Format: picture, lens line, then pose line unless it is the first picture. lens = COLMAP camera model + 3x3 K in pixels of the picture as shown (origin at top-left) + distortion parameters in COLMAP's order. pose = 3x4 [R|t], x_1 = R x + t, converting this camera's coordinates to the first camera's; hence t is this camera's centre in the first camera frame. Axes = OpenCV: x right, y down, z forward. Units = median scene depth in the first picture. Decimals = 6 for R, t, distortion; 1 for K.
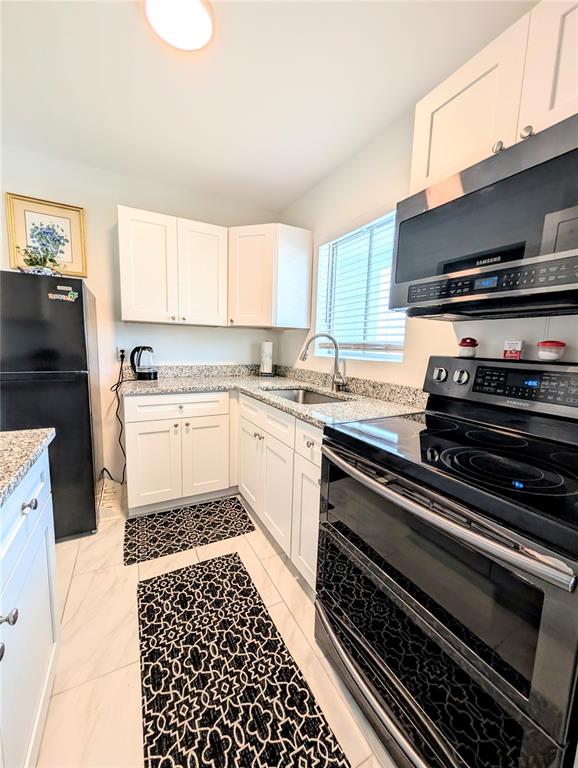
lens RADIAL K [[302.1, 0, 289.0], [0, 302.1, 384.0], [0, 0, 1]] dist [-0.002263, -0.000051]
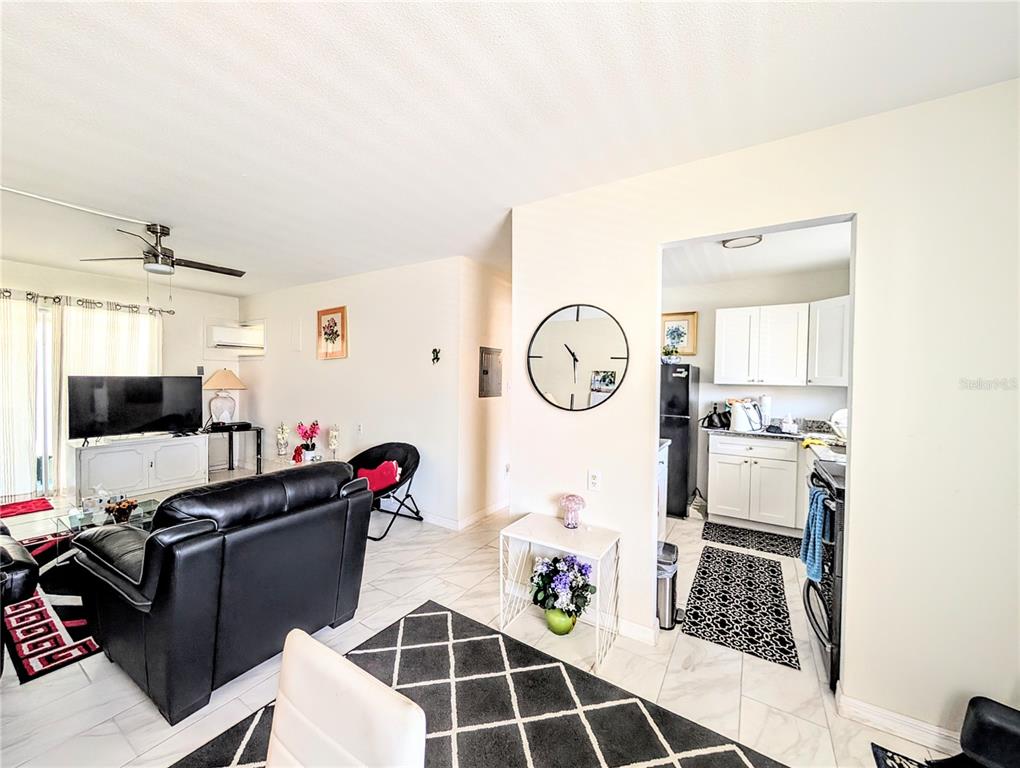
lens RADIAL K [[391.3, 0, 508.7], [0, 391.3, 384.0], [0, 0, 1]] dist [-0.000257, -0.000055]
pose [[0.496076, -0.006511, -0.868254, 0.683053], [-0.112058, 0.991129, -0.071457, 0.042222], [0.861018, 0.132743, 0.490946, -0.900032]]
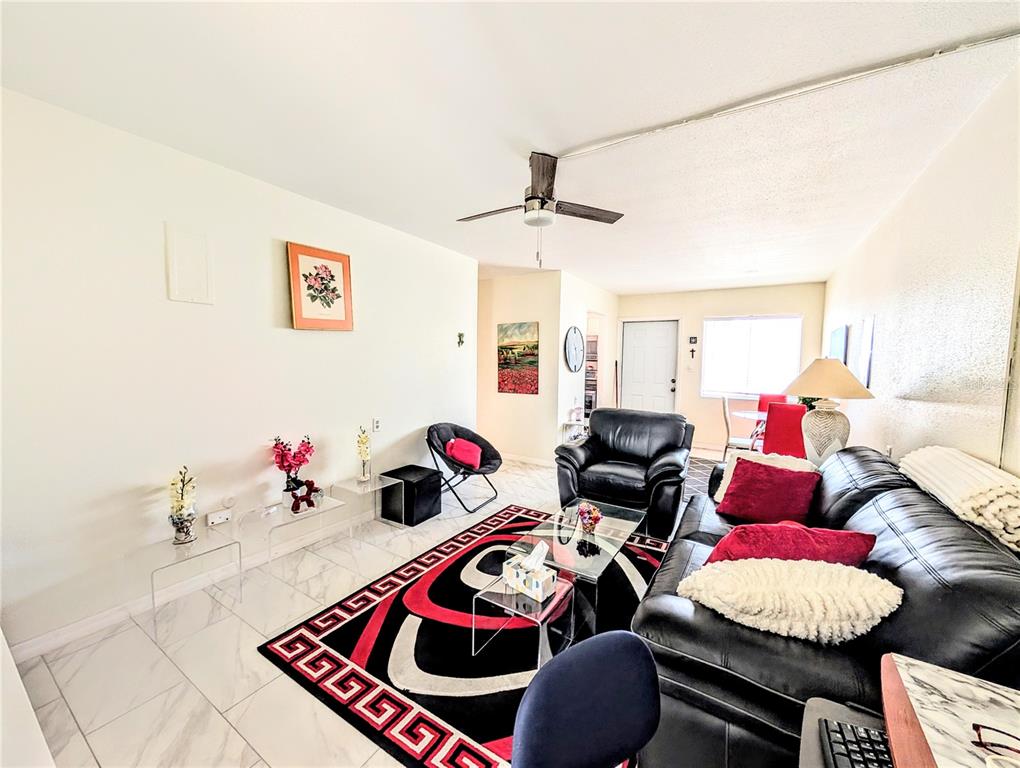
lens RADIAL K [[397.1, 0, 508.3], [0, 397.1, 386.6], [0, 0, 1]] dist [-0.001634, 0.000227]
pose [[0.867365, -0.055167, 0.494605, -2.081254], [0.077415, 0.996696, -0.024590, 0.147919], [-0.491614, 0.059619, 0.868770, -2.347736]]
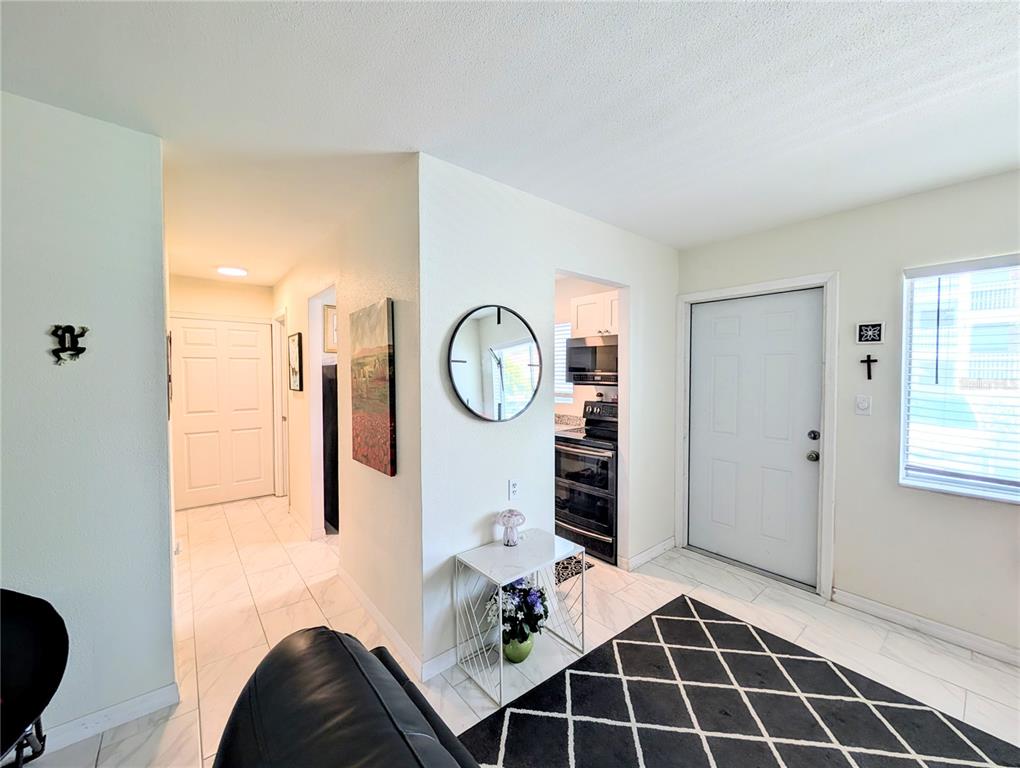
lens RADIAL K [[401.2, 0, 509.8], [0, 401.2, 386.8], [0, 0, 1]] dist [-0.002263, -0.000051]
pose [[0.978895, -0.037551, 0.200886, -0.463614], [0.055696, 0.994785, -0.085449, 0.016085], [-0.196630, 0.094835, 0.975881, -1.251855]]
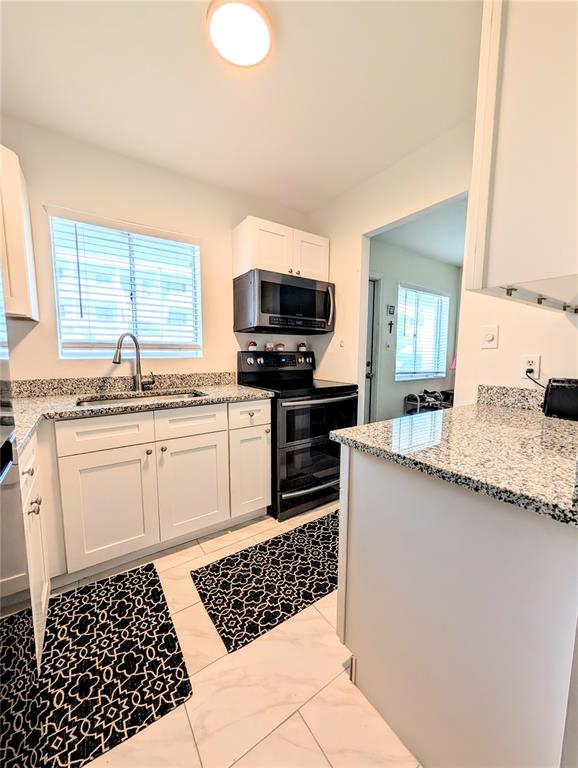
lens RADIAL K [[294.6, 0, 289.0], [0, 294.6, 384.0], [0, 0, 1]] dist [-0.000257, -0.000055]
pose [[-0.116687, -0.135923, 0.983824, -0.955855], [0.120442, 0.981343, 0.149865, -0.096406], [-0.985839, 0.135981, -0.098139, 0.675278]]
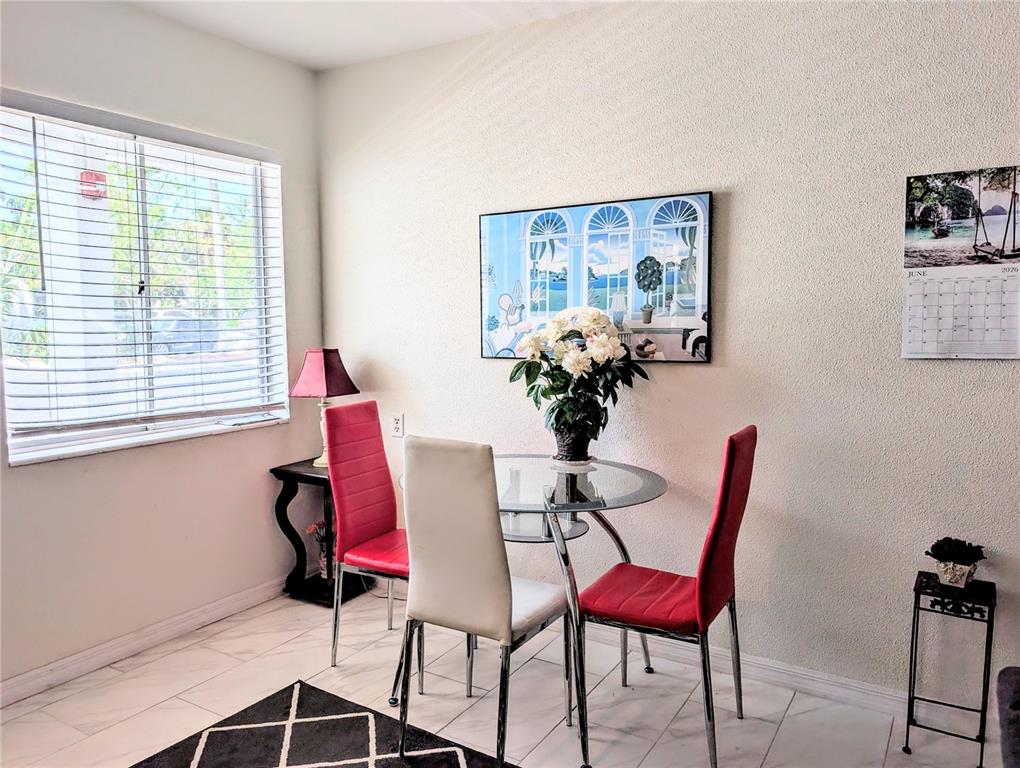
lens RADIAL K [[732.8, 0, 508.7], [0, 732.8, 390.0], [0, 0, 1]] dist [0.058632, -0.098880]
pose [[-0.512238, -0.117954, 0.850705, -0.607190], [0.092145, 0.977259, 0.190985, -0.021128], [-0.853886, 0.176218, -0.489720, -0.390310]]
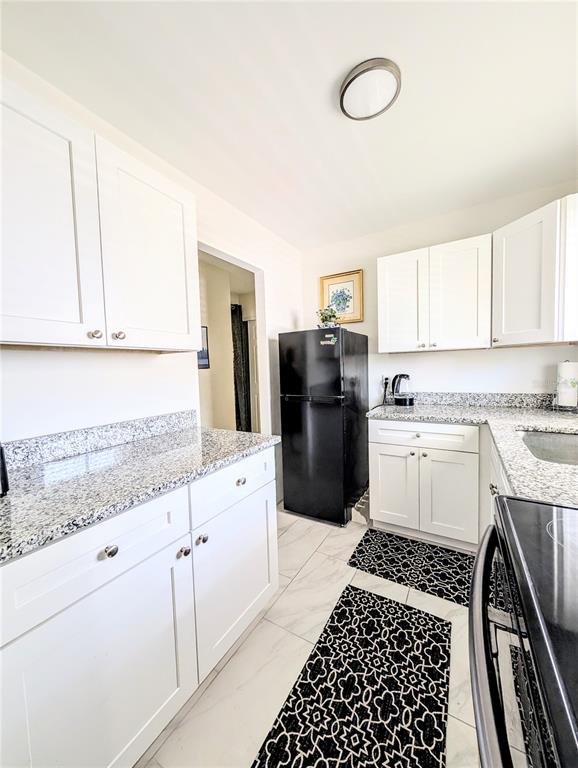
lens RADIAL K [[290.6, 0, 288.2], [0, 290.6, 383.4], [0, 0, 1]] dist [-0.002373, 0.000366]
pose [[0.512252, 0.001554, -0.858834, 0.263701], [-0.064192, 0.997270, -0.036483, -0.035940], [0.856433, 0.073819, 0.510953, 0.156169]]
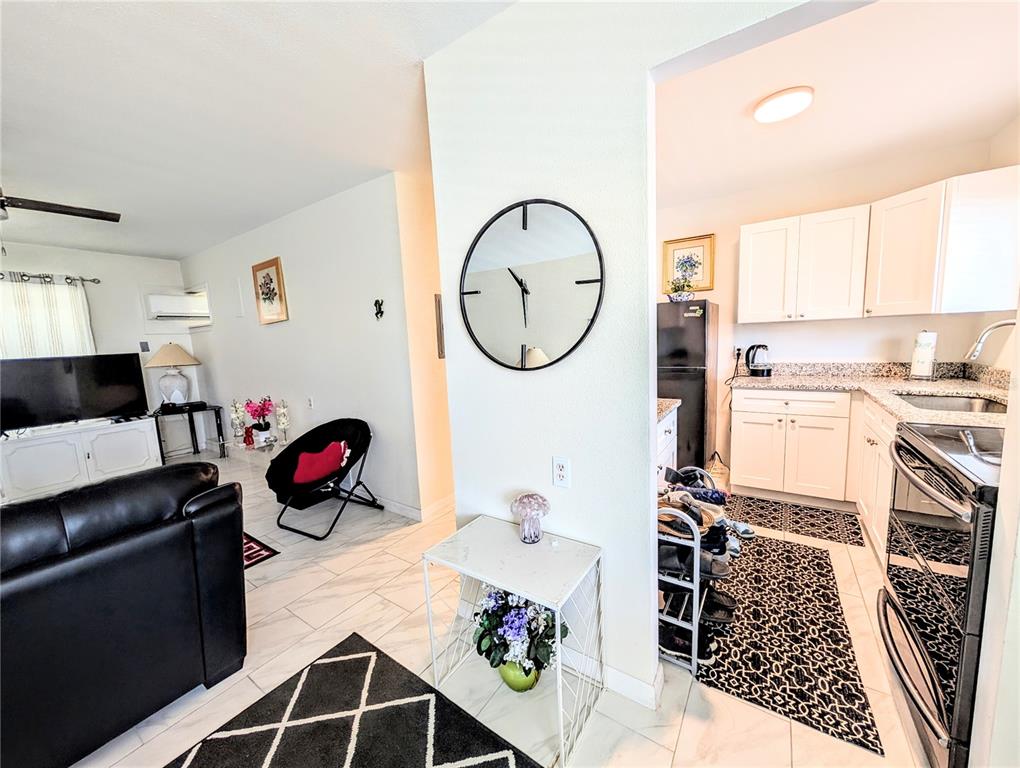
lens RADIAL K [[388.3, 0, 510.0], [0, 388.3, 384.0], [0, 0, 1]] dist [-0.000378, 0.000083]
pose [[0.464855, 0.056222, -0.883600, 0.419473], [-0.054698, 0.997899, 0.034719, 0.017420], [0.883696, 0.032192, 0.466954, -0.523114]]
